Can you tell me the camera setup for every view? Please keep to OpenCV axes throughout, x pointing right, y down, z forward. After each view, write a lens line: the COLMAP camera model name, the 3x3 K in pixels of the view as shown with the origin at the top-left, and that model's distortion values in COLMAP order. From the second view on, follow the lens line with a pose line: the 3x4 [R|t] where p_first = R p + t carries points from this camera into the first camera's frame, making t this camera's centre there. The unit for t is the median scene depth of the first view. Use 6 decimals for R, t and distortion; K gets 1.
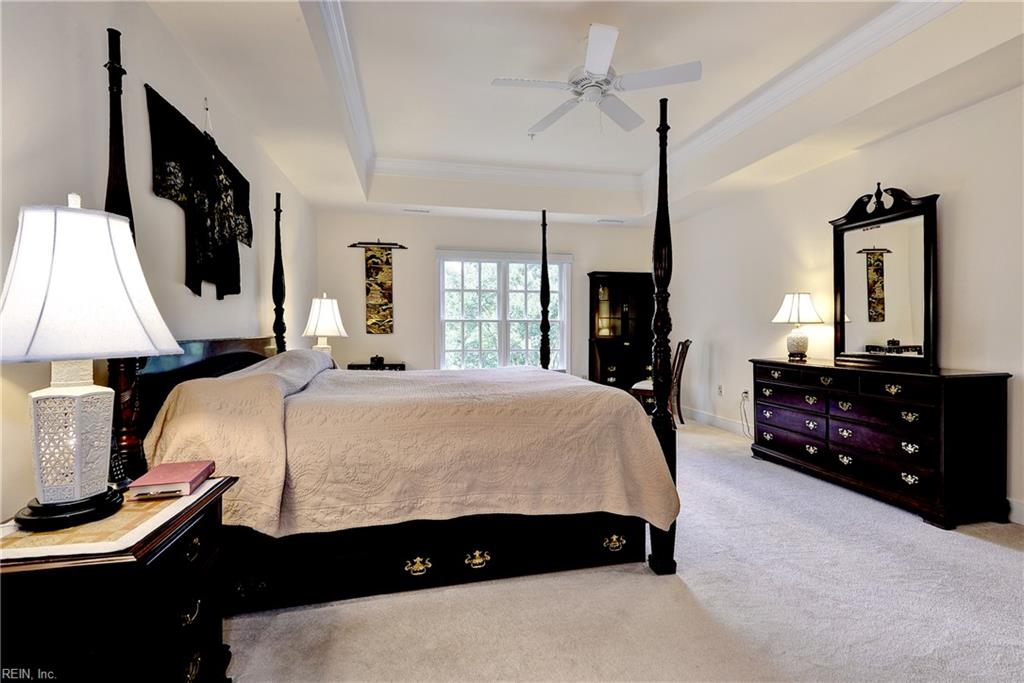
lens RADIAL K [[481.4, 0, 512.0], [0, 481.4, 340.4], [0, 0, 1]] dist [0.029510, -0.003354]
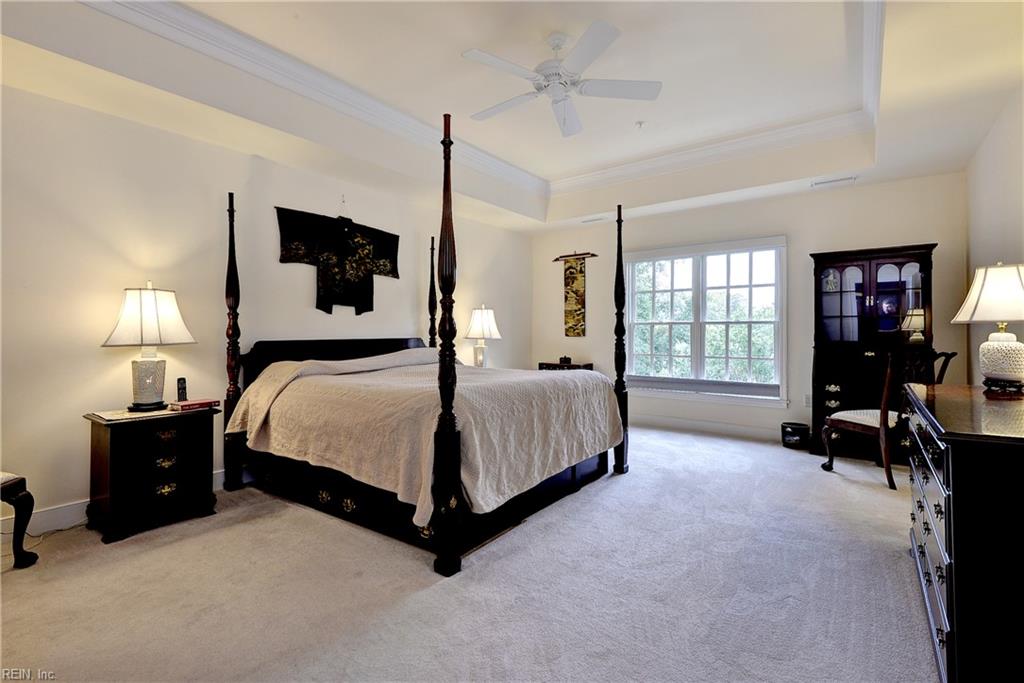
lens RADIAL K [[481.4, 0, 503.4], [0, 481.4, 333.2], [0, 0, 1]] dist [0.029510, -0.003354]
pose [[0.644318, 0.000526, -0.764758, 0.464082], [-0.014816, 0.999821, -0.011795, -0.006256], [0.764614, 0.018931, 0.644210, 0.168881]]
